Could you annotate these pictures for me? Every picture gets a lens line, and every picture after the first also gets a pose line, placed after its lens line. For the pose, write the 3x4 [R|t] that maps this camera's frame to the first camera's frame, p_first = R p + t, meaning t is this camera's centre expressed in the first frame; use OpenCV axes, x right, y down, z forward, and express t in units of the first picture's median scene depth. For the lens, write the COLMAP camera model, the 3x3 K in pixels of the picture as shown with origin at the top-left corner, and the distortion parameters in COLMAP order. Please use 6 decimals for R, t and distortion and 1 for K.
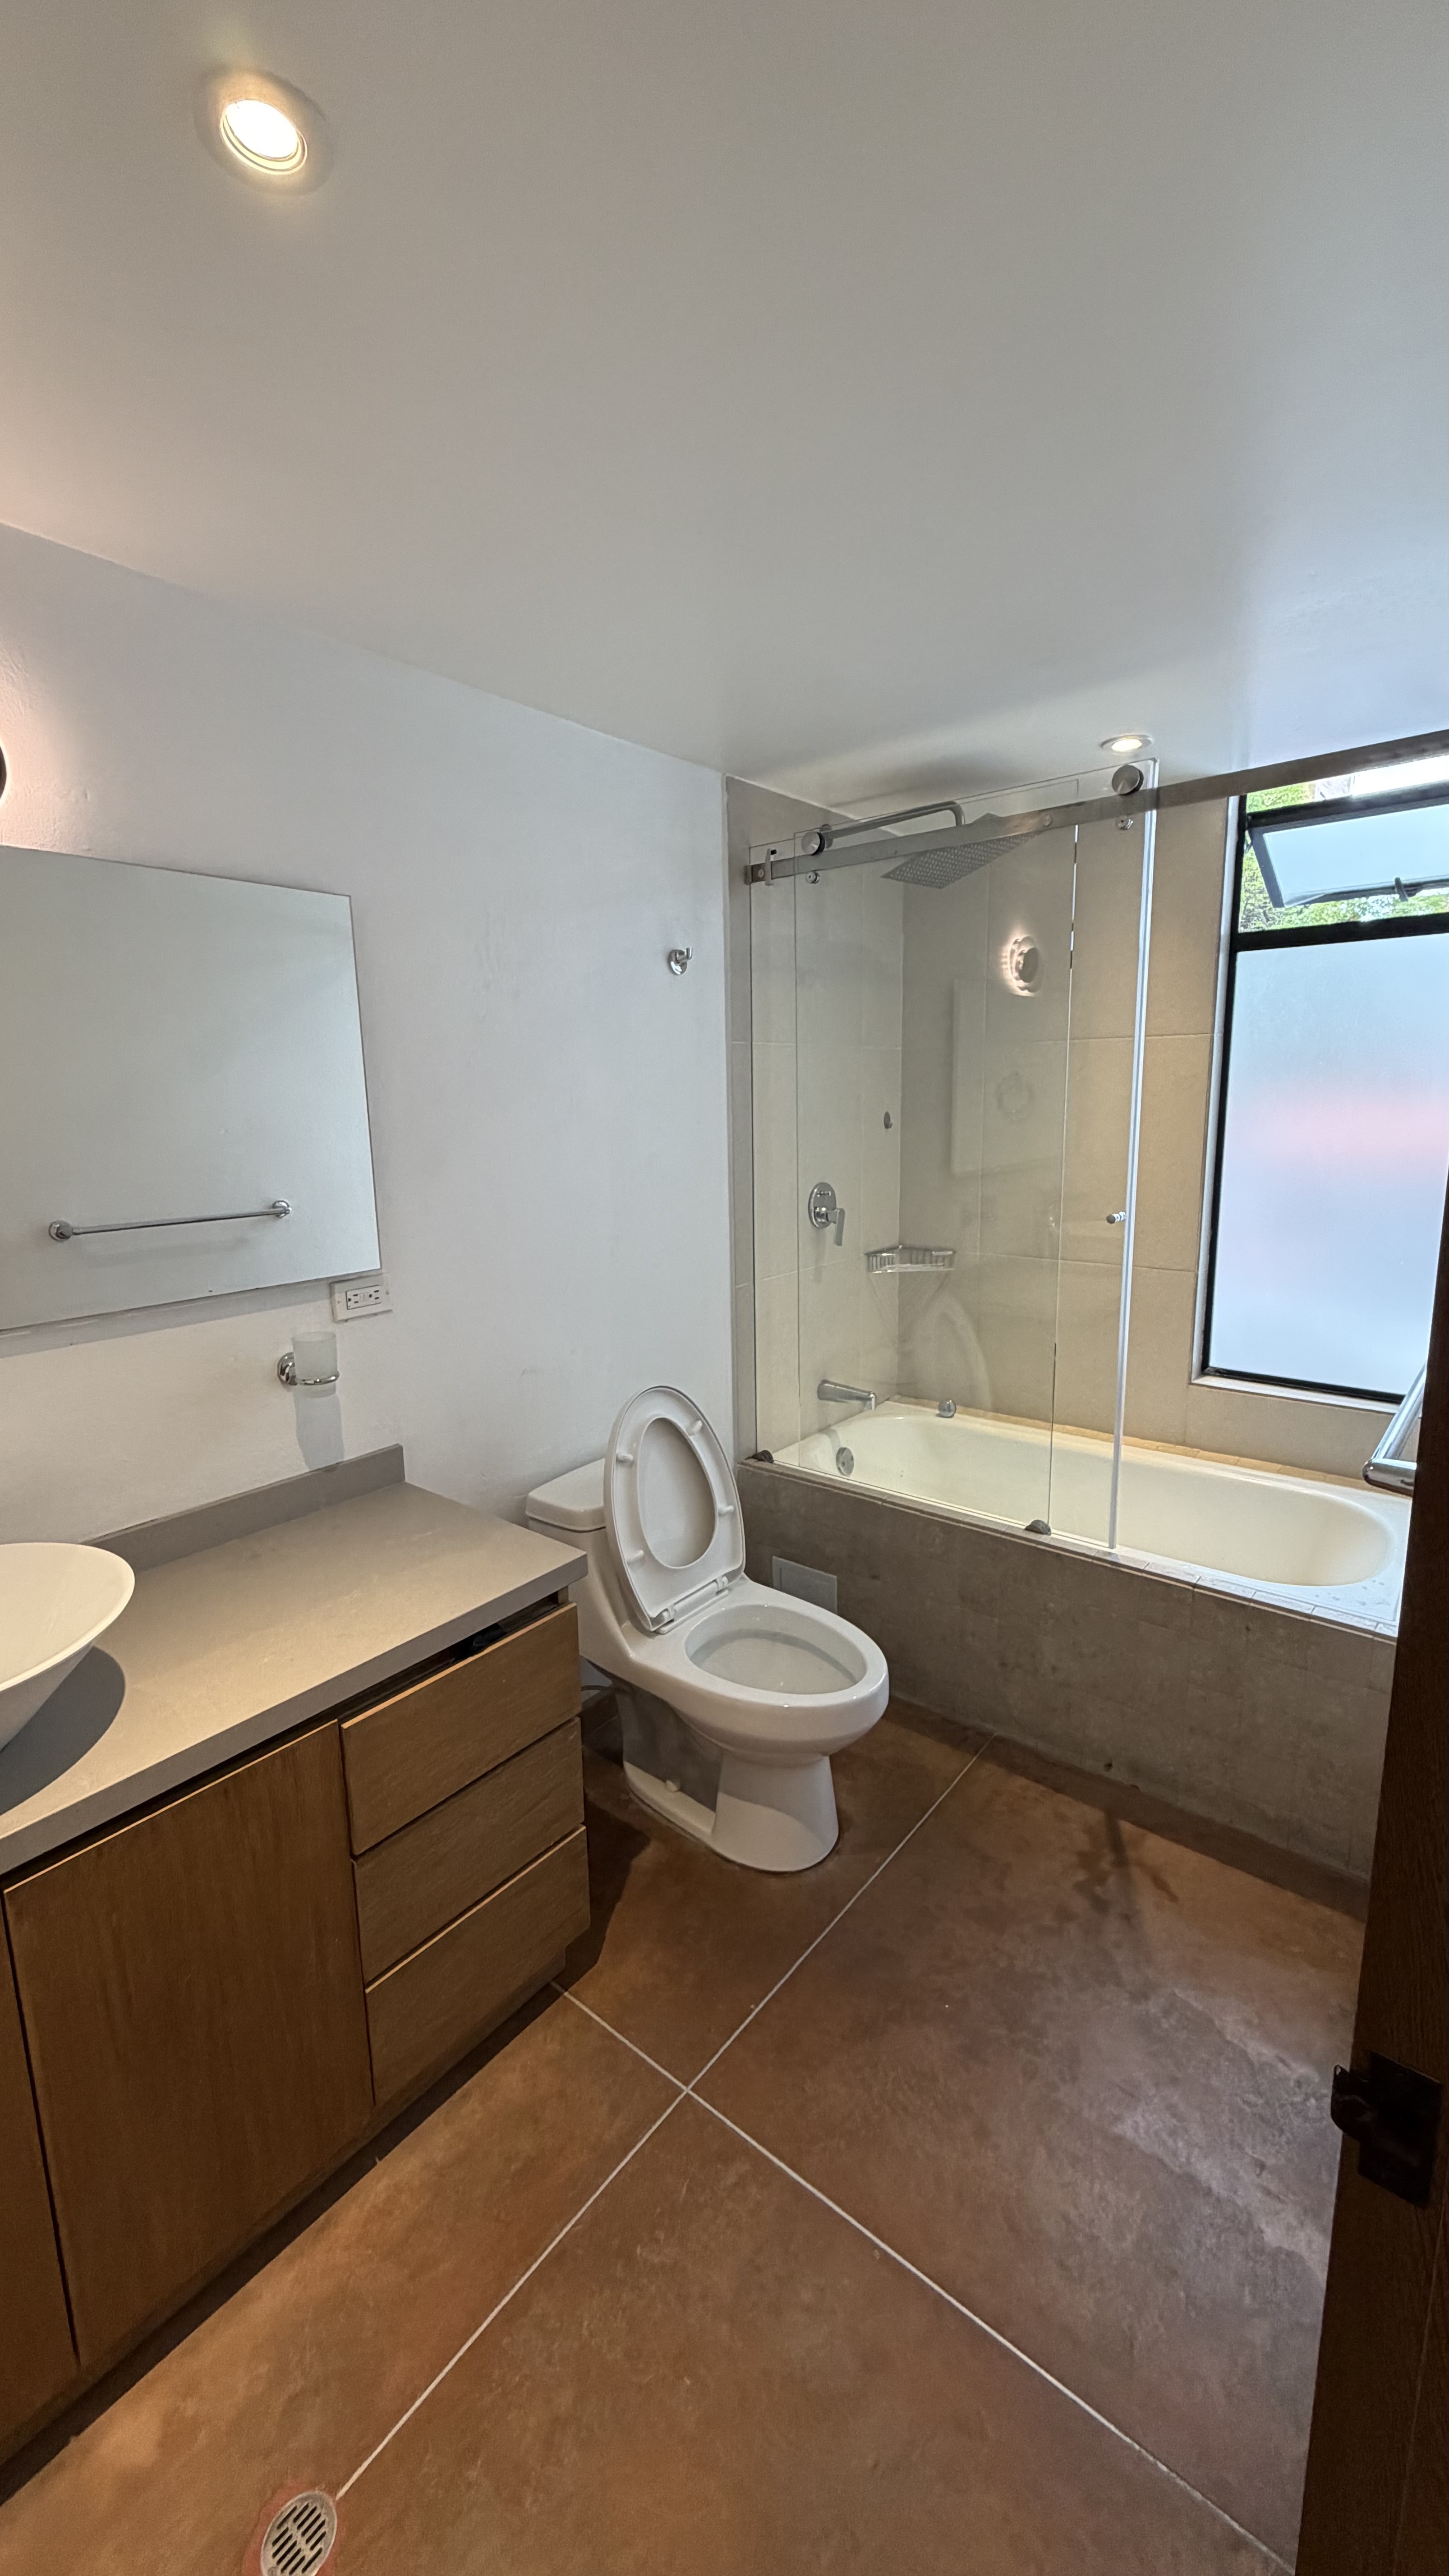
lens RADIAL K [[1029.7, 0, 724.8], [0, 1029.7, 1281.0], [0, 0, 1]] dist [-0.000543, 0.000371]
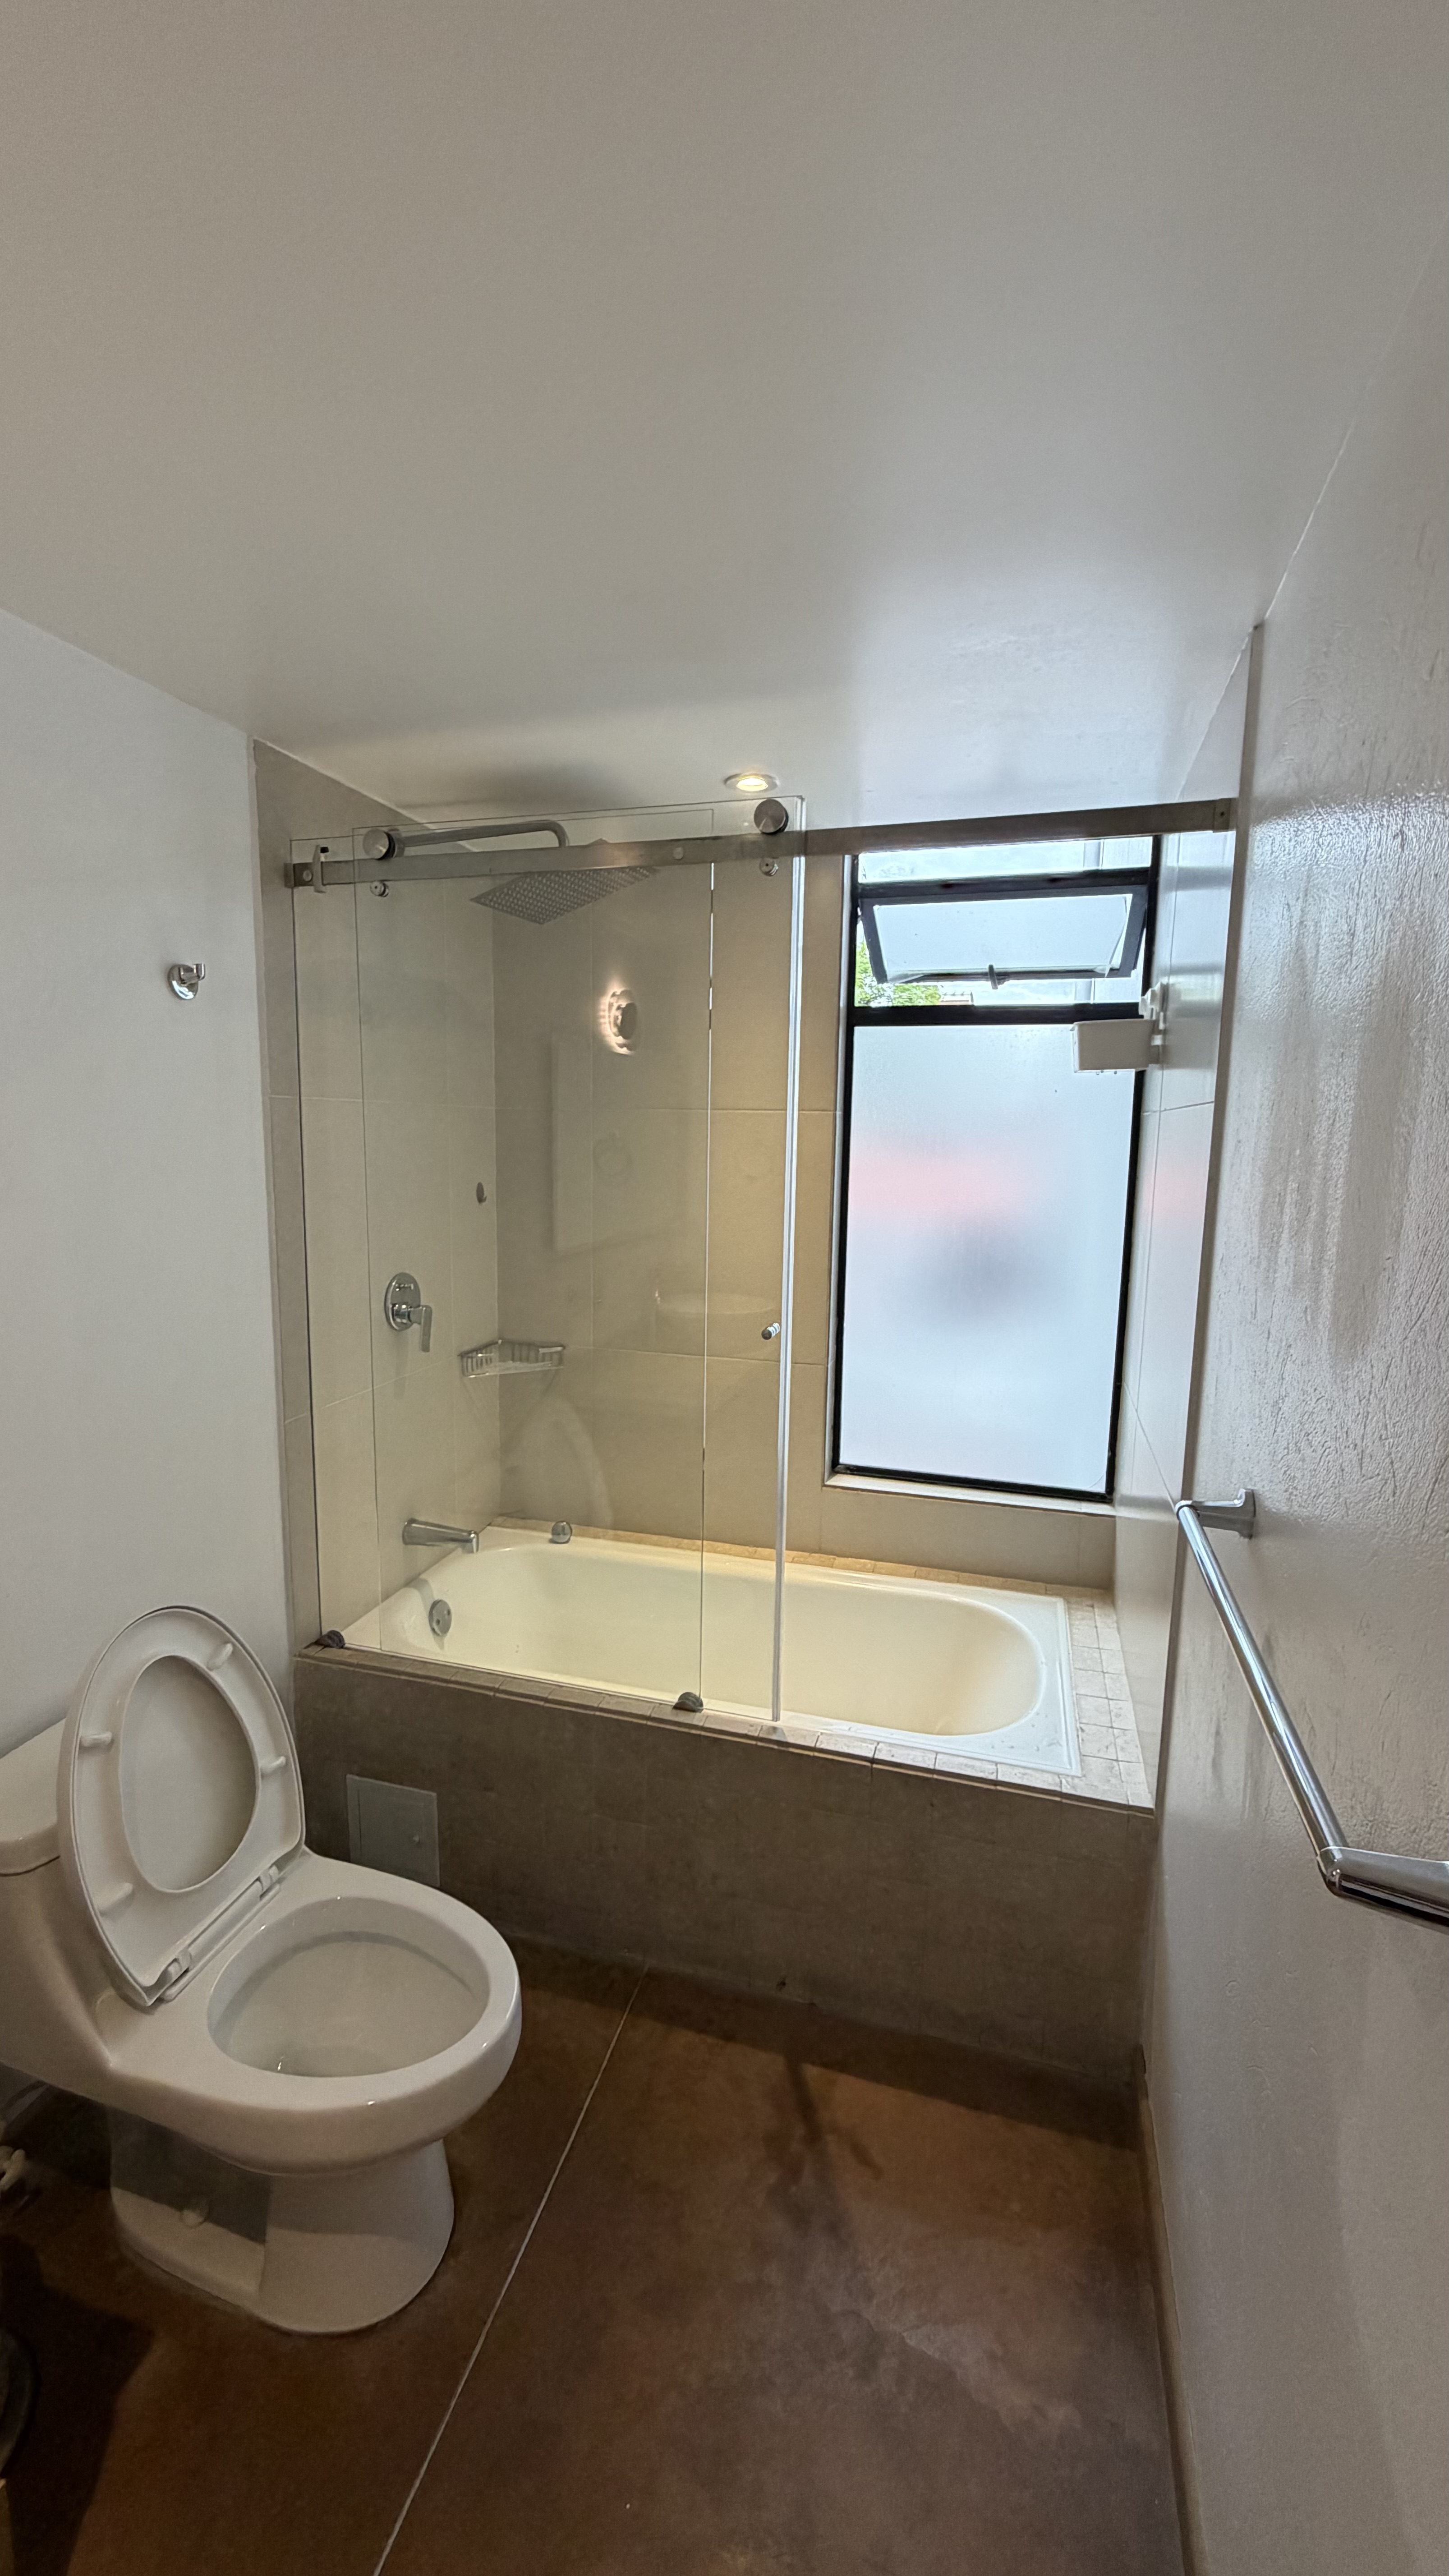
lens RADIAL K [[1029.7, 0, 724.8], [0, 1029.7, 1281.0], [0, 0, 1]] dist [-0.000543, 0.000371]
pose [[0.919412, -0.021238, 0.392721, 0.015137], [0.036883, 0.998796, -0.032334, -0.071661], [-0.391562, 0.044213, 0.919089, 0.225134]]
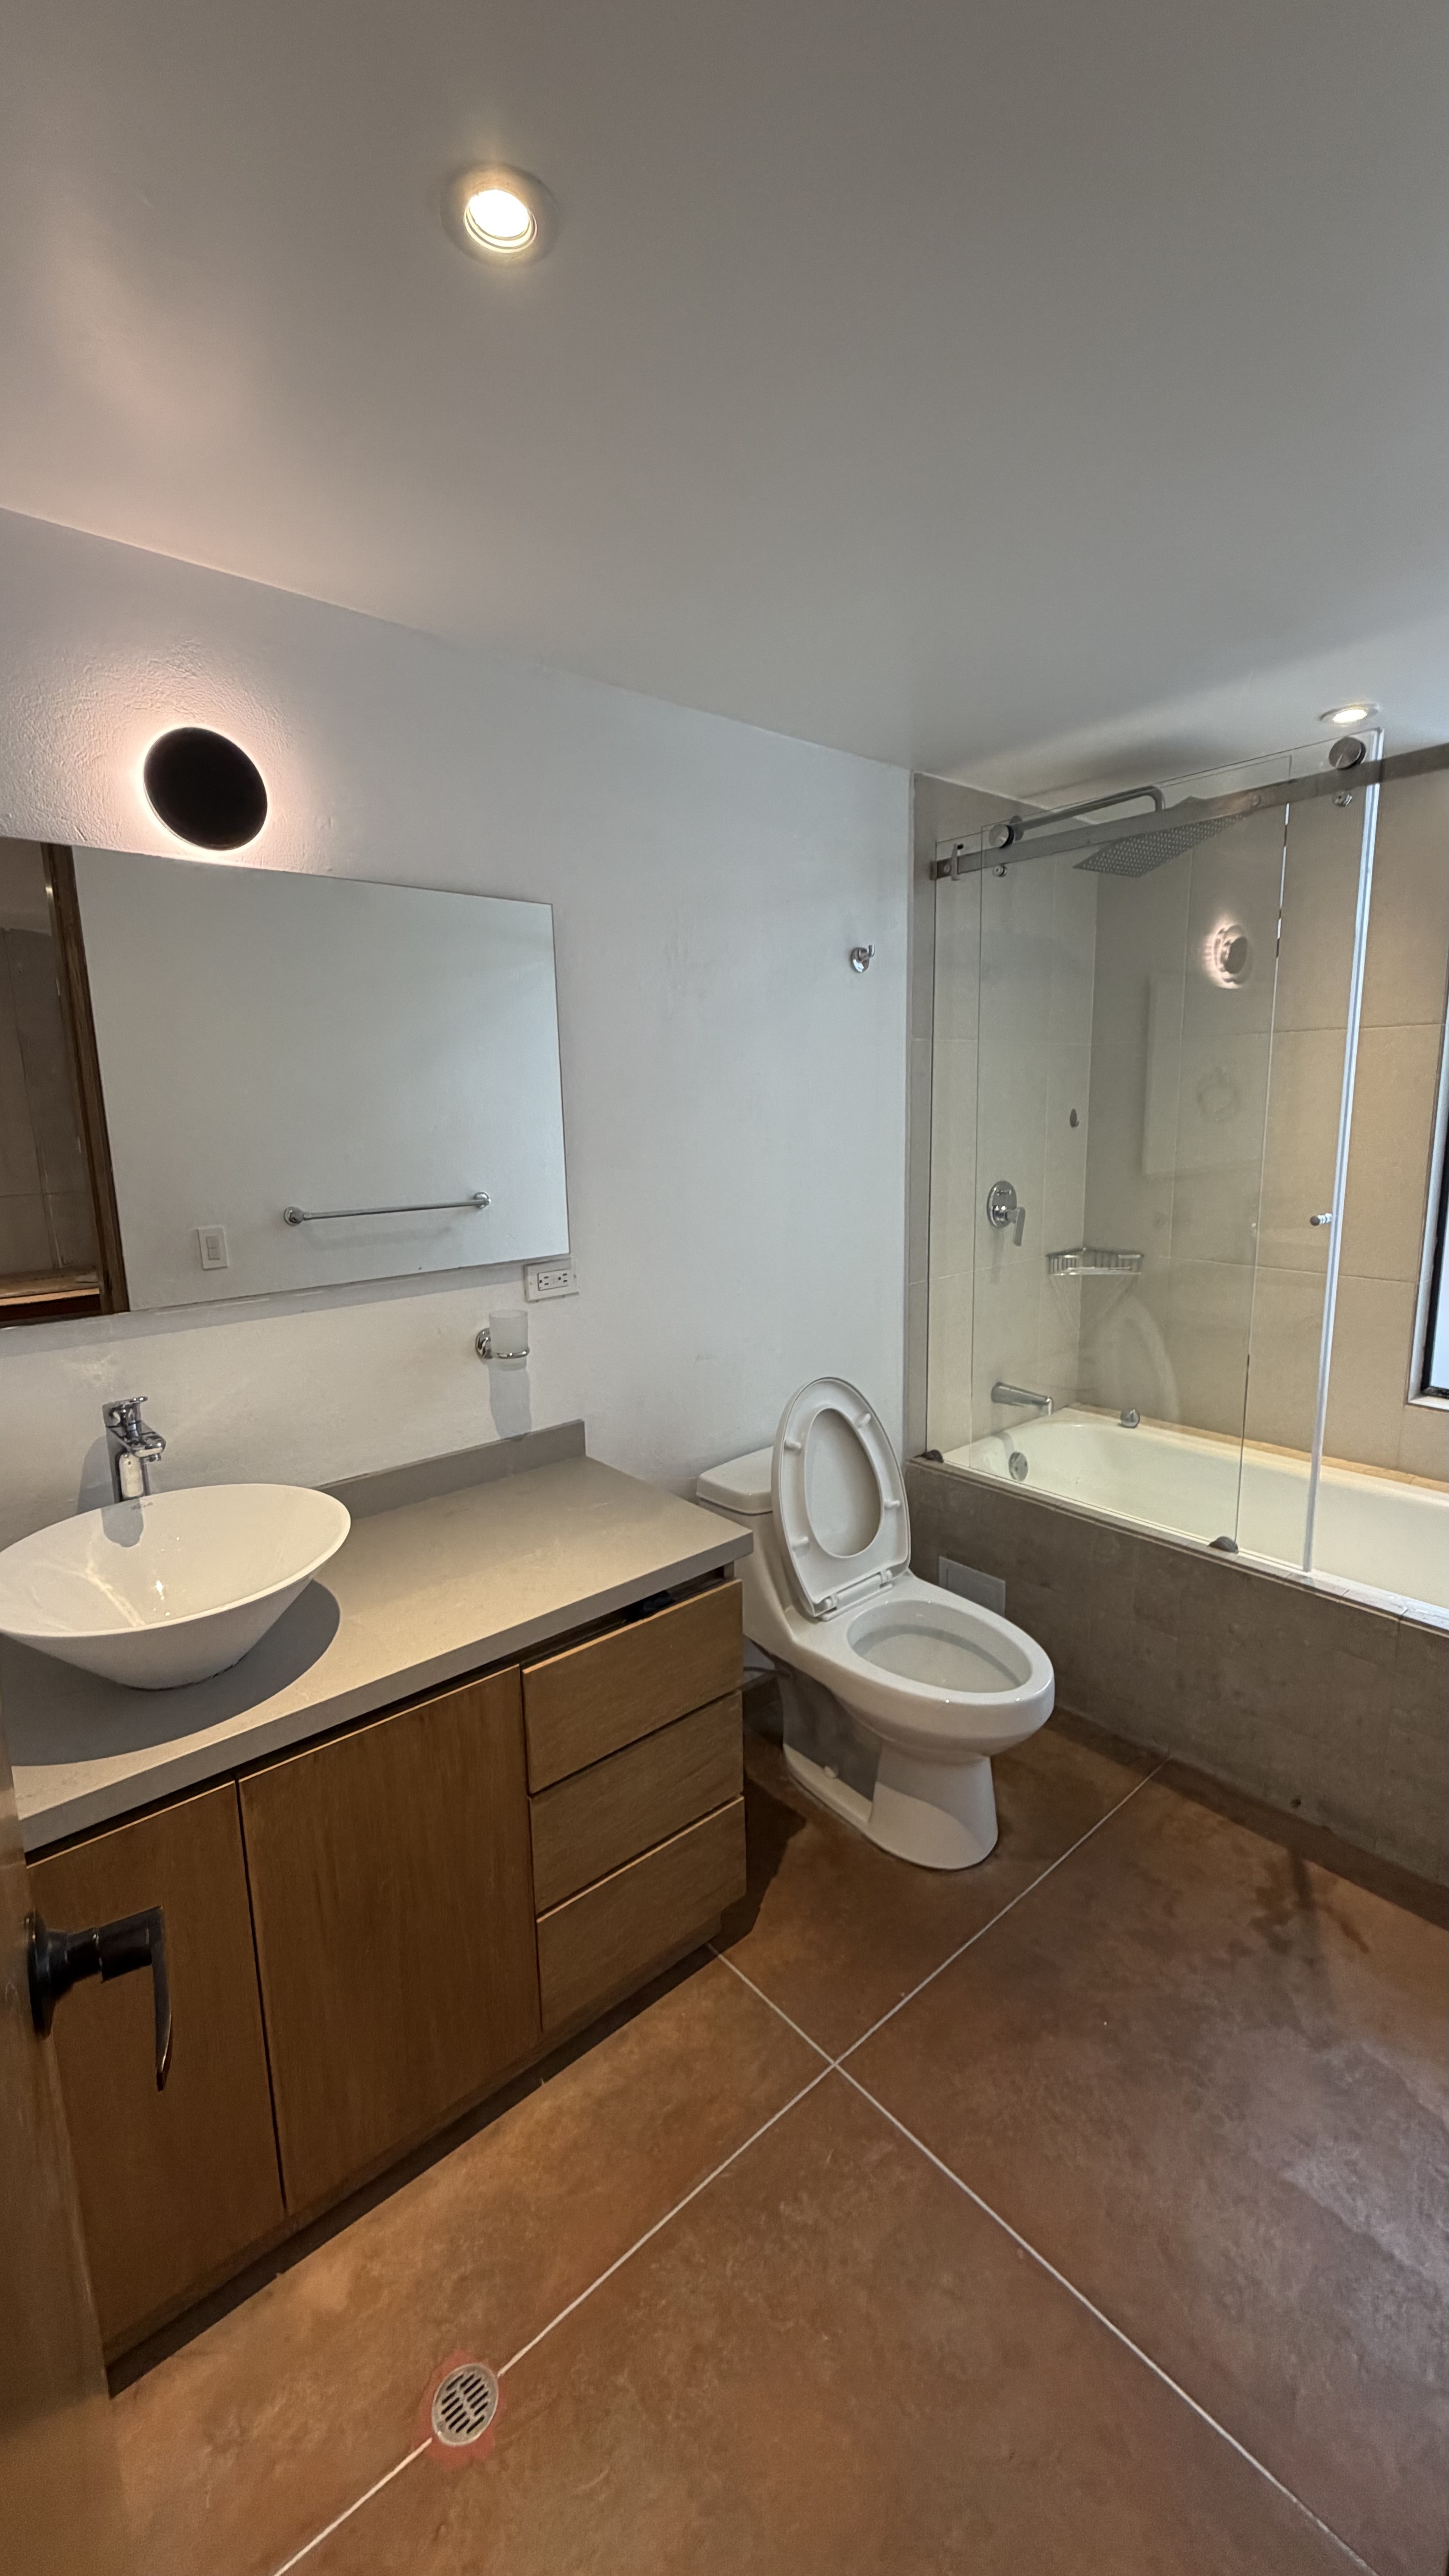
lens RADIAL K [[1029.7, 0, 724.8], [0, 1029.7, 1281.0], [0, 0, 1]] dist [-0.000543, 0.000371]
pose [[0.984944, 0.028763, -0.170463, 0.005227], [-0.029157, 0.999575, 0.000191, 0.009558], [0.170396, 0.004783, 0.985364, -0.017575]]
